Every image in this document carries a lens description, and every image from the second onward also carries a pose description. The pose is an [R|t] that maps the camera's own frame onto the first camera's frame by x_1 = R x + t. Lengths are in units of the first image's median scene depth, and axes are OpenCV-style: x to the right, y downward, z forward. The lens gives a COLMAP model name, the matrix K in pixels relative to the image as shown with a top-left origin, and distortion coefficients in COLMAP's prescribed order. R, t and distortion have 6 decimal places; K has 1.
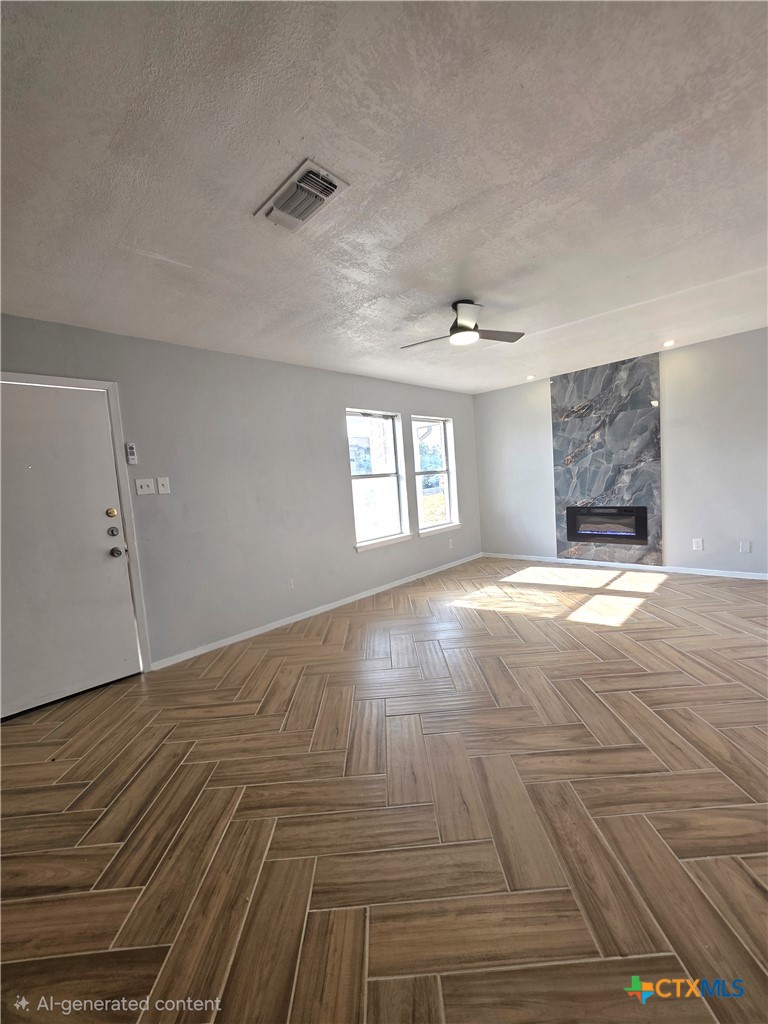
lens RADIAL K [[413.6, 0, 387.8], [0, 413.6, 520.0], [0, 0, 1]] dist [-0.001933, 0.000385]
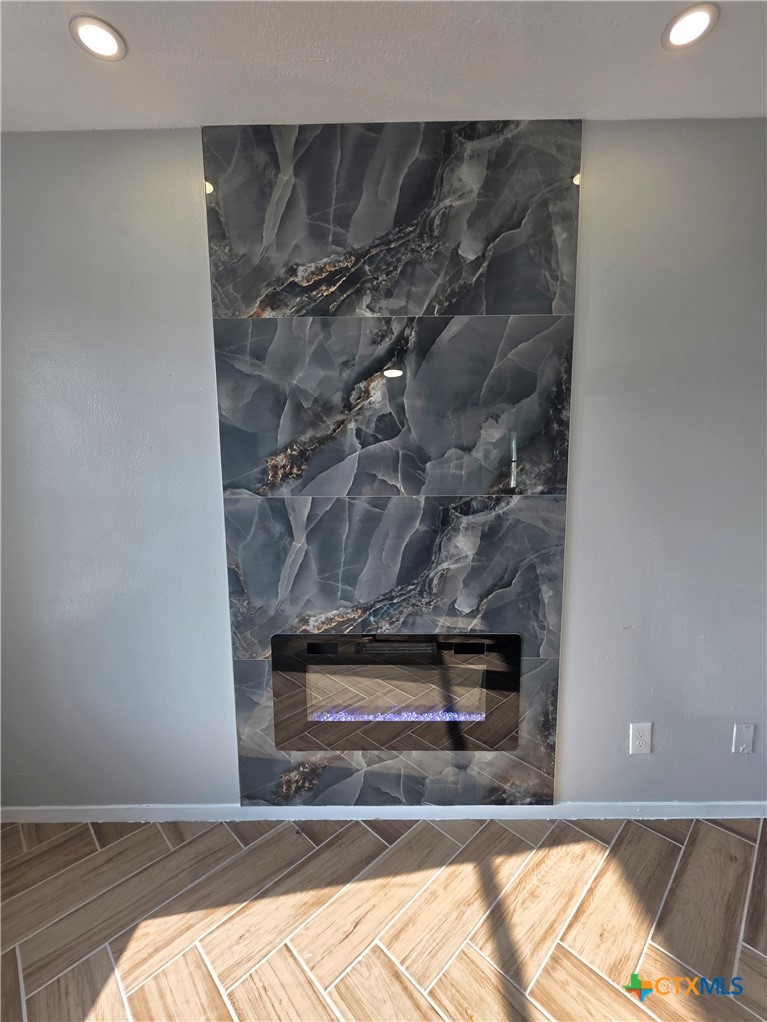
lens RADIAL K [[412.8, 0, 388.2], [0, 412.8, 520.3], [0, 0, 1]] dist [-0.001933, 0.000385]
pose [[0.722445, -0.013987, 0.691287, 0.324459], [0.022029, 0.999753, -0.002795, -0.117524], [-0.691078, 0.017248, 0.722575, 0.811782]]
